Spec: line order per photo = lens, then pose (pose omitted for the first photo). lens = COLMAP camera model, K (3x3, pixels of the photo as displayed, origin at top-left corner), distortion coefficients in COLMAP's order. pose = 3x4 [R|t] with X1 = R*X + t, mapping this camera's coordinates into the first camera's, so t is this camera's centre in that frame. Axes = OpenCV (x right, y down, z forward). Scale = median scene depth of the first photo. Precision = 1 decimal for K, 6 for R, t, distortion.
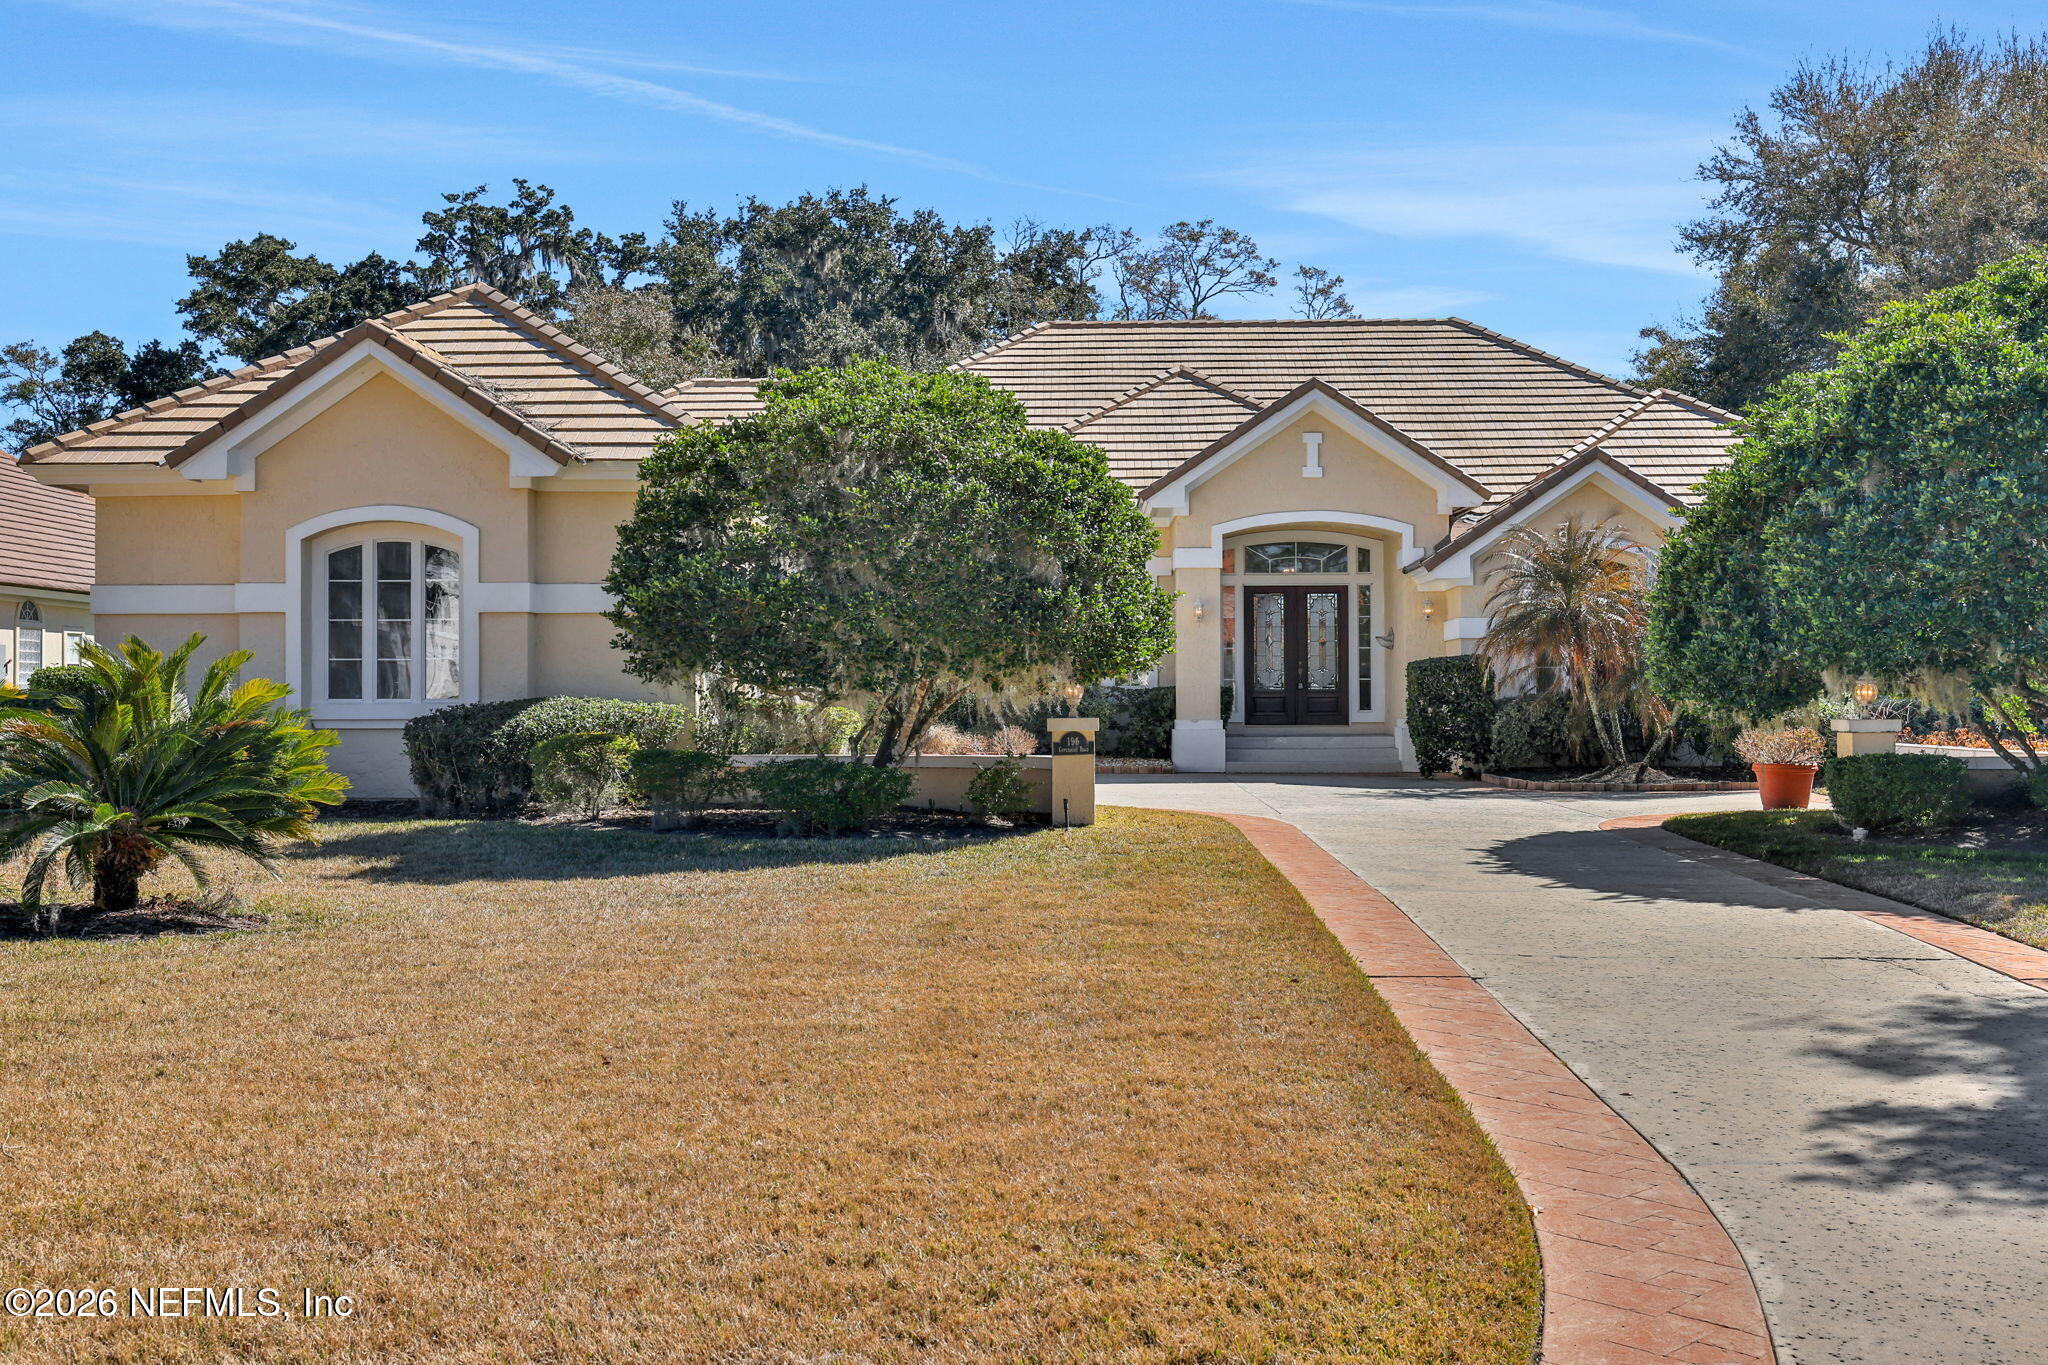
lens RADIAL K [[2104.9, 0, 1029.7], [0, 2104.9, 682.5], [0, 0, 1]] dist [0.025647, 0.000000]
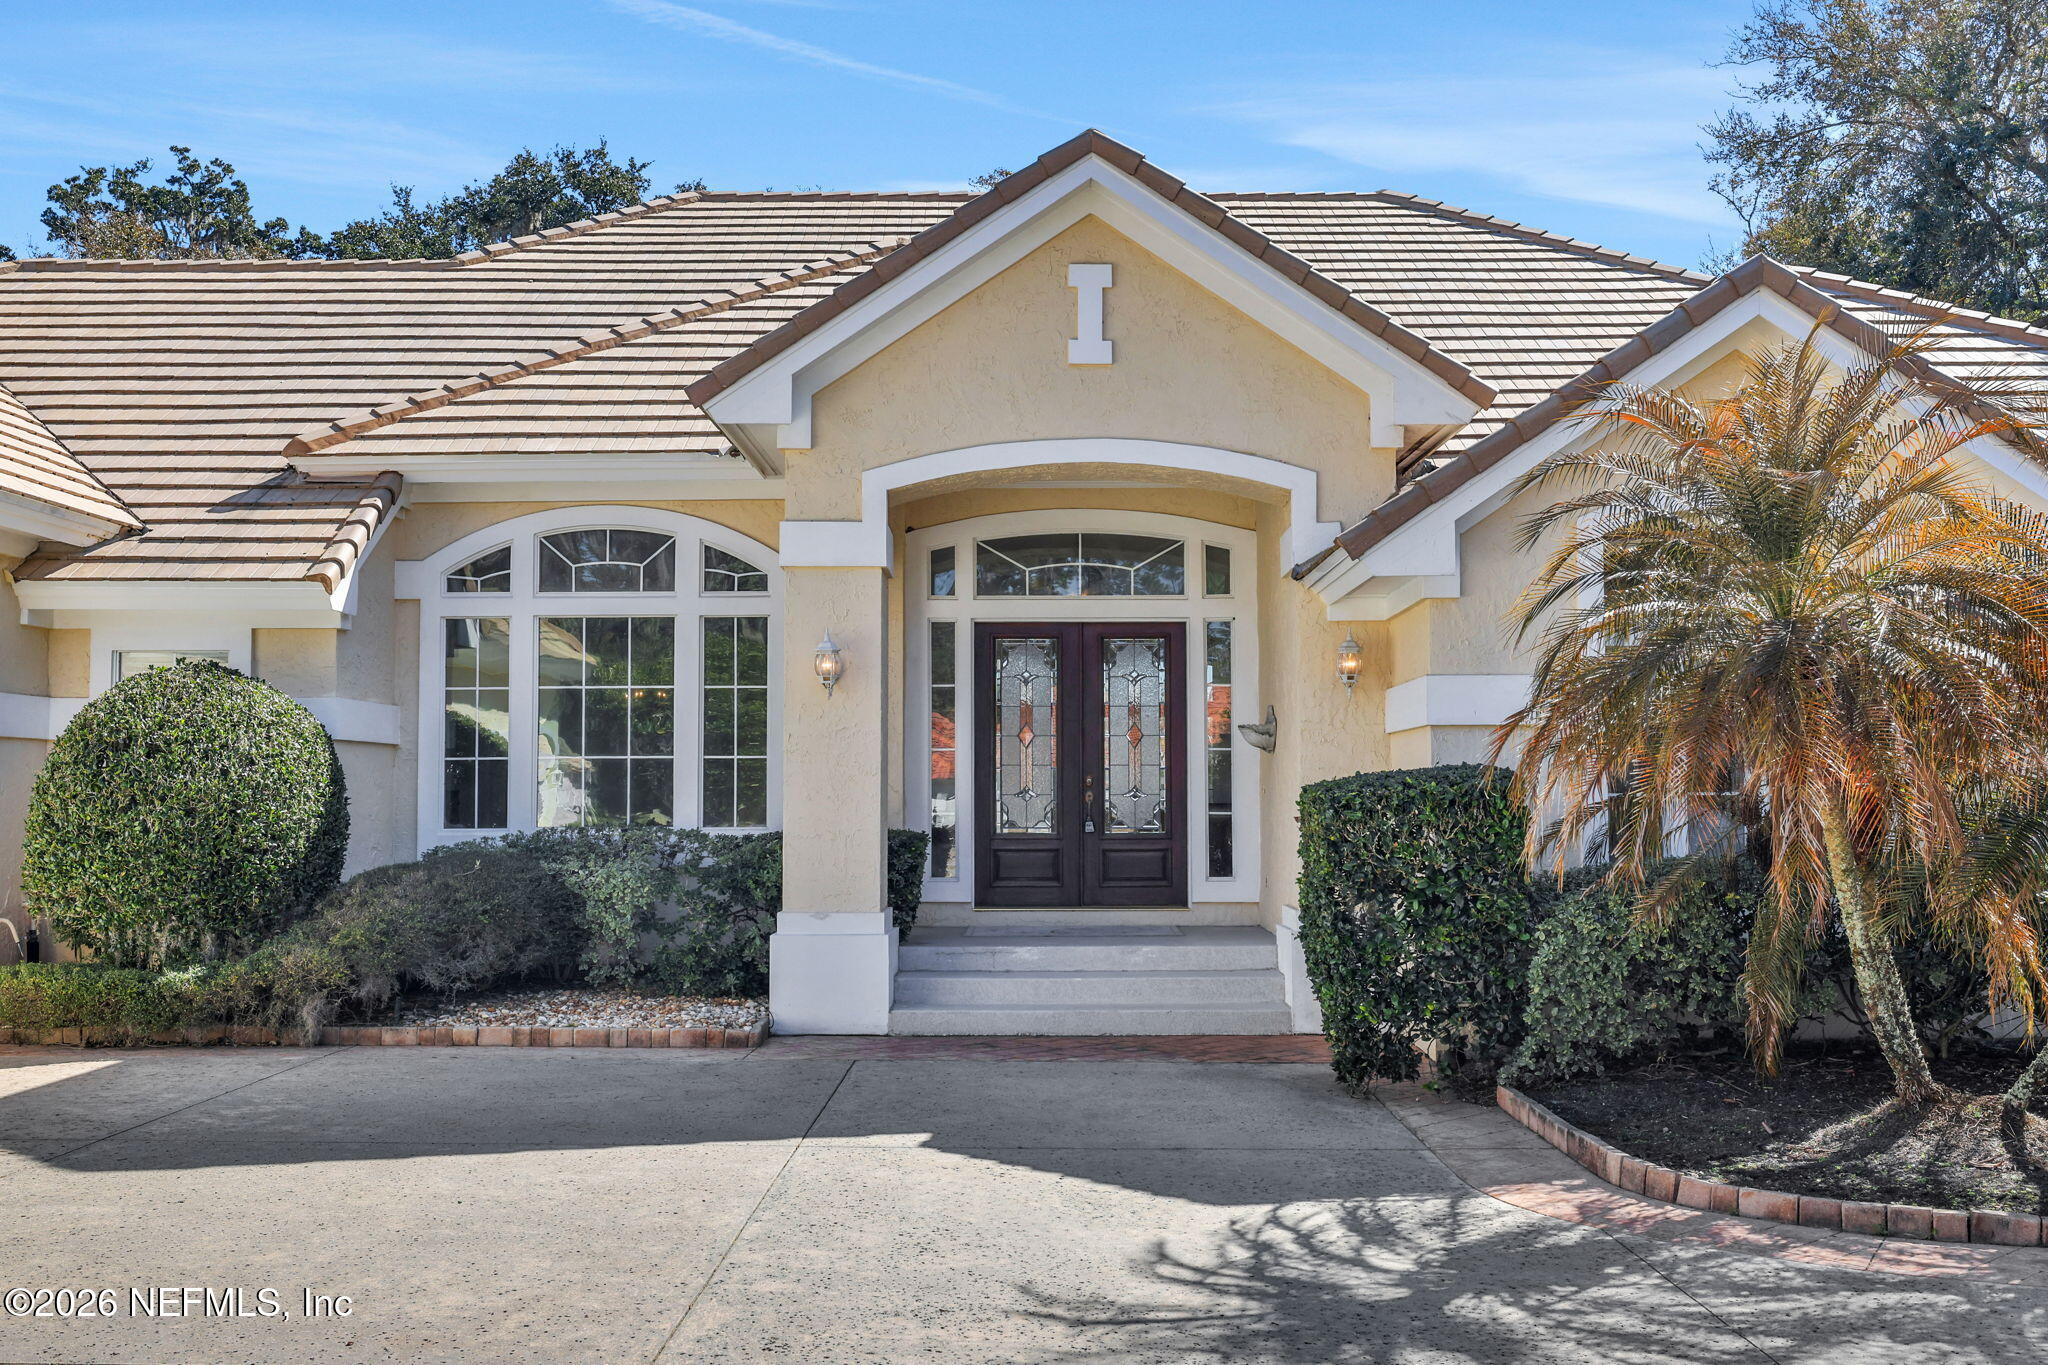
lens RADIAL K [[2104.9, 0, 1020.8], [0, 2104.9, 684.1], [0, 0, 1]] dist [0.025647, 0.000000]
pose [[0.999288, 0.004381, 0.037470, 0.095294], [-0.002557, 0.998814, -0.048613, -0.007639], [-0.037639, 0.048482, 0.998115, 0.517279]]
